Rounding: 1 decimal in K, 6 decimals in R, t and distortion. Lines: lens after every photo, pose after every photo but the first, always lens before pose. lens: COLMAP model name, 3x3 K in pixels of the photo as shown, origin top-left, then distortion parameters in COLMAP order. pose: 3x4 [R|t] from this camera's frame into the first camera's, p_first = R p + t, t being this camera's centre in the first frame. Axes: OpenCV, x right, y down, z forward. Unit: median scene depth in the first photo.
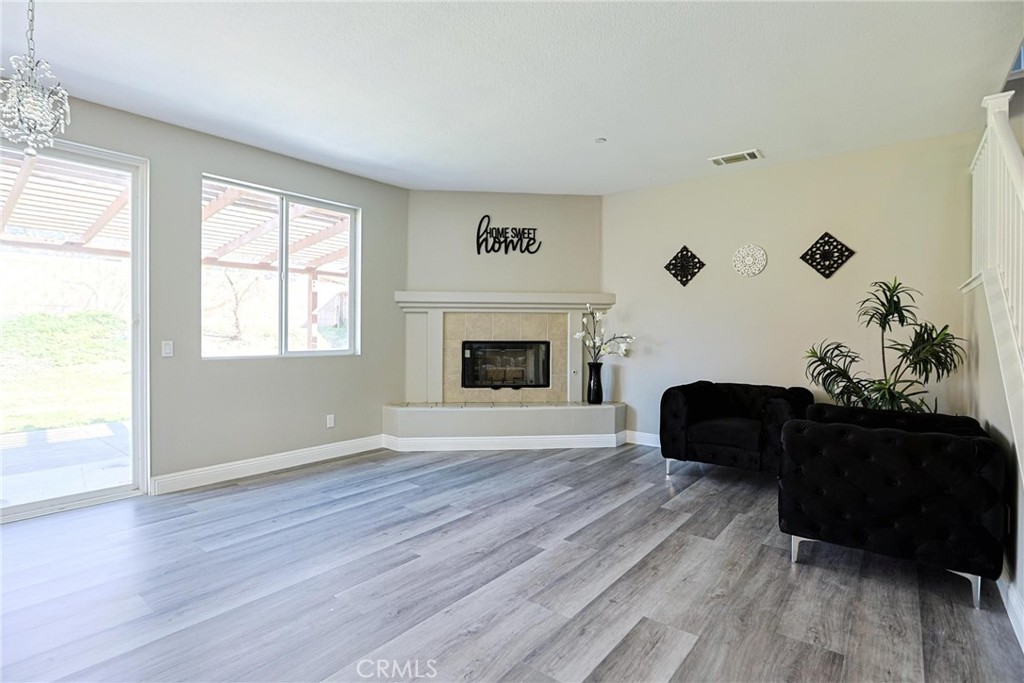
lens RADIAL K [[500.9, 0, 499.5], [0, 500.9, 345.1], [0, 0, 1]] dist [-0.054816, 0.021874]
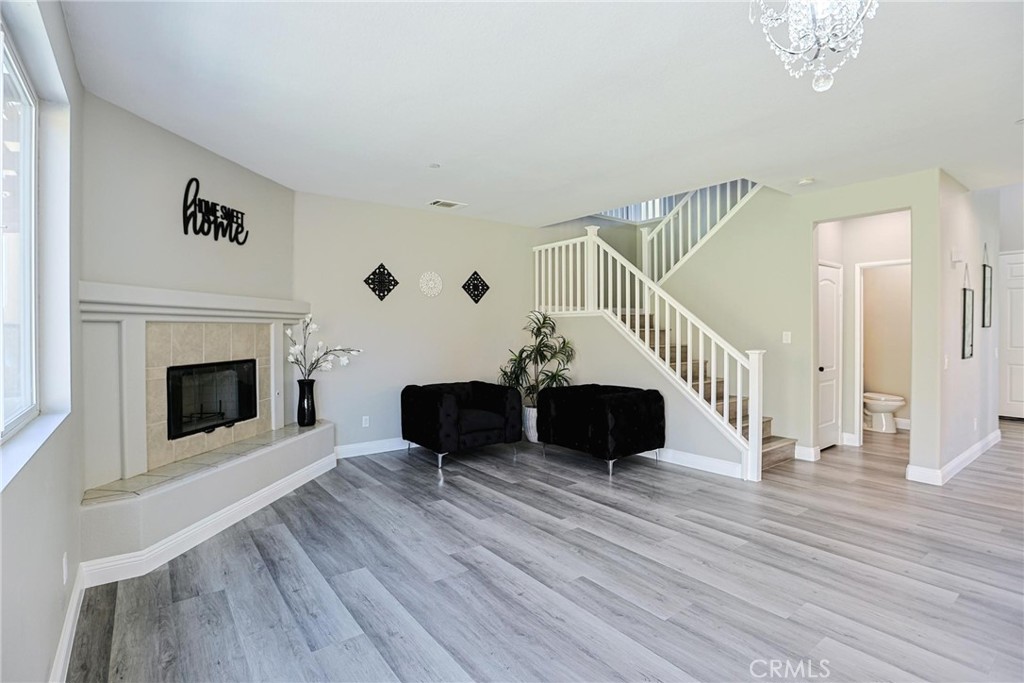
lens RADIAL K [[500.9, 0, 506.2], [0, 500.9, 333.5], [0, 0, 1]] dist [-0.054816, 0.021874]
pose [[0.233322, -0.014152, 0.972296, -0.632885], [0.027261, 0.999596, 0.008007, -0.047832], [-0.972017, 0.024637, 0.233614, 0.482367]]
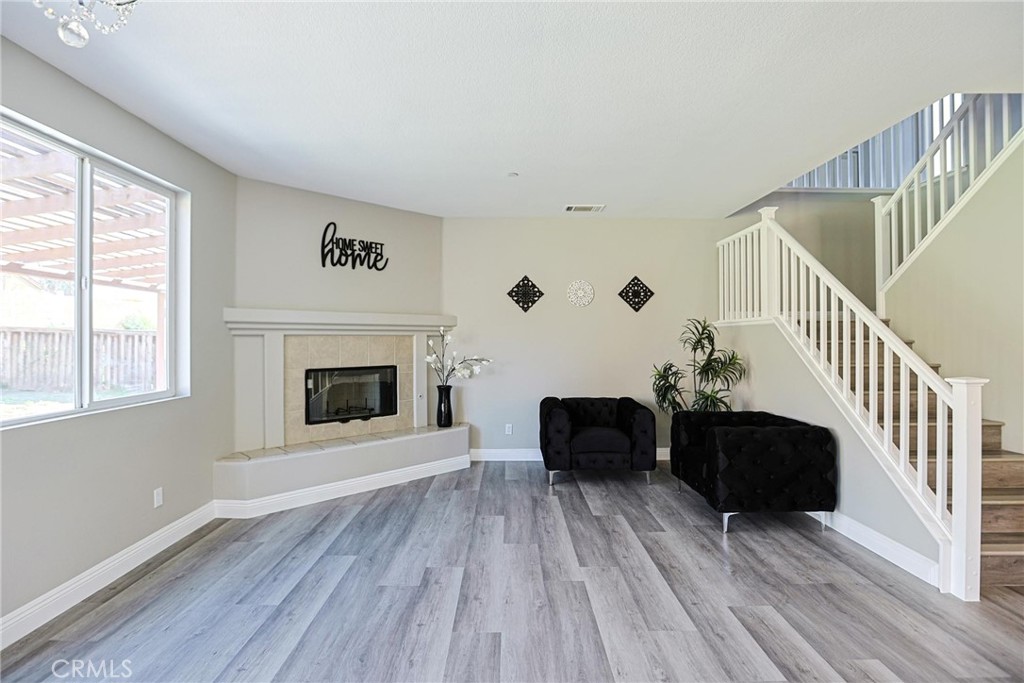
lens RADIAL K [[500.9, 0, 503.5], [0, 500.9, 338.6], [0, 0, 1]] dist [-0.054816, 0.021874]
pose [[0.774769, -0.006396, 0.632211, -0.375071], [0.021166, 0.999651, -0.015825, -0.042715], [-0.631889, 0.025642, 0.774634, 0.165374]]
